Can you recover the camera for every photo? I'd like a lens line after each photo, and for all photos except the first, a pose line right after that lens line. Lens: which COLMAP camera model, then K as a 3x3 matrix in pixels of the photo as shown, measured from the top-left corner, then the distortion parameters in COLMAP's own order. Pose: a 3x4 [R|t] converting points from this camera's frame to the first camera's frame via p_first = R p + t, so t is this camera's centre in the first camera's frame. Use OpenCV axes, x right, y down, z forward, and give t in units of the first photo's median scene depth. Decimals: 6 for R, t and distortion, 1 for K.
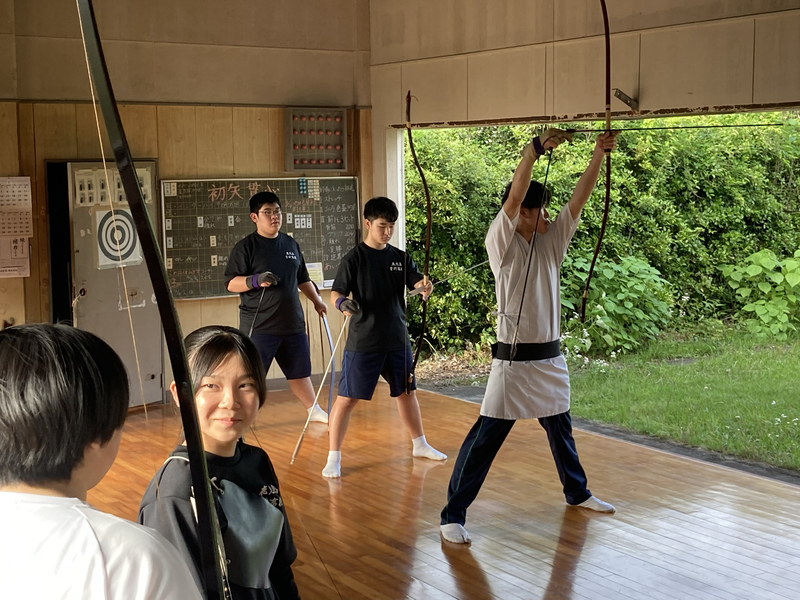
lens RADIAL K [[1310.4, 0, 414.0], [0, 1310.4, 282.9], [0, 0, 1]] dist [0.233957, -0.895877]
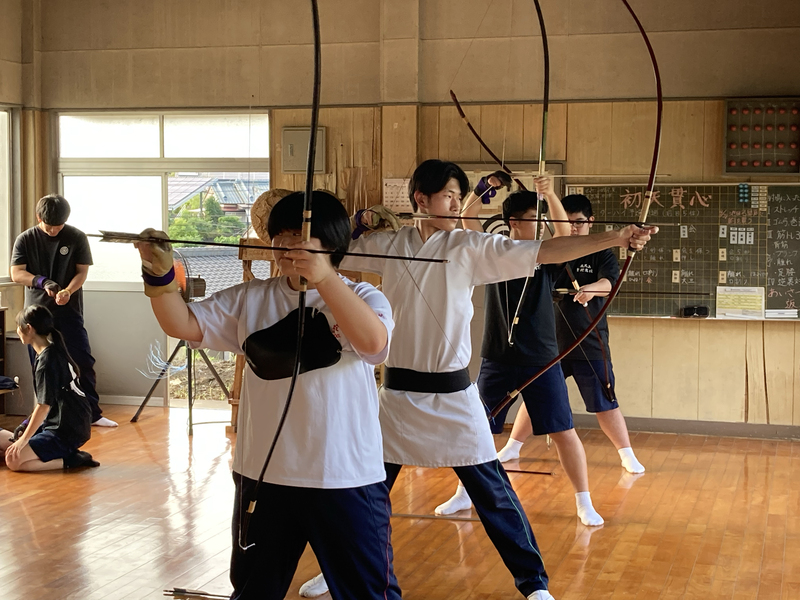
lens RADIAL K [[1310.4, 0, 414.0], [0, 1310.4, 282.9], [0, 0, 1]] dist [0.233957, -0.895877]
pose [[0.665170, 0.059666, -0.744304, 0.393767], [-0.082154, 0.996599, 0.006471, -0.005748], [0.742159, 0.056843, 0.667809, 0.286909]]
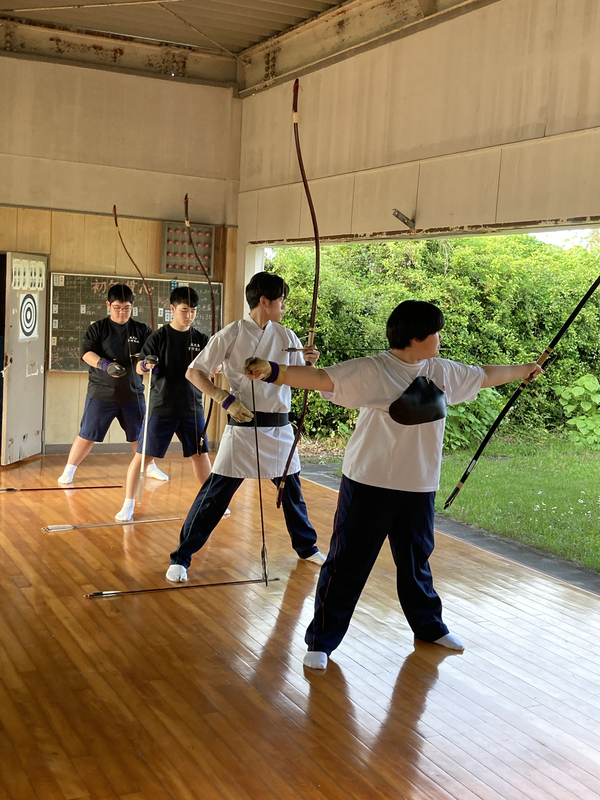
lens RADIAL K [[999.1, 0, 303.4], [0, 999.1, 395.2], [0, 0, 1]] dist [0.167169, -0.564510]
pose [[0.993822, 0.072812, -0.083758, 0.117668], [-0.072957, 0.997334, 0.001328, 0.016056], [0.083632, 0.004791, 0.996485, 0.081678]]
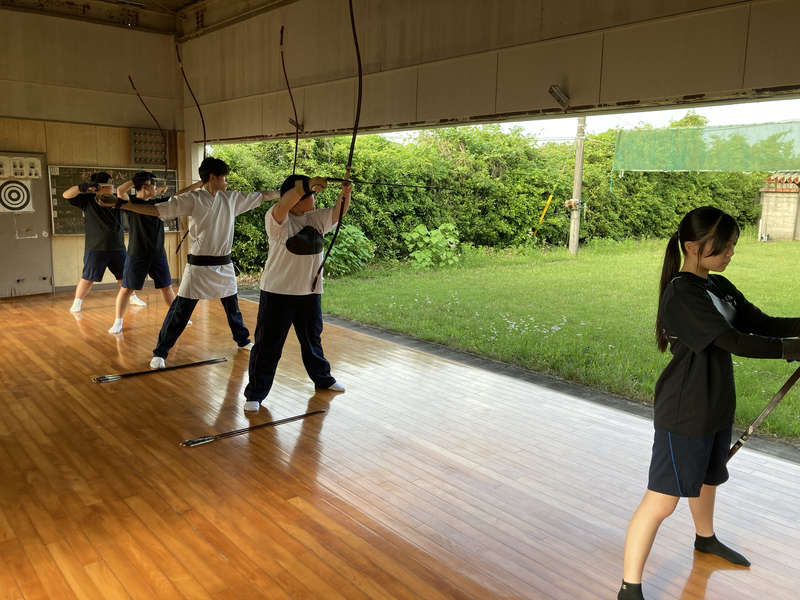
lens RADIAL K [[651.3, 0, 399.3], [0, 651.3, 296.2], [0, 0, 1]] dist [0.042437, -0.065908]
pose [[0.988687, 0.012368, 0.149485, 0.126352], [-0.022830, 0.997391, 0.068477, 0.021940], [-0.148248, -0.071115, 0.986390, 0.066167]]
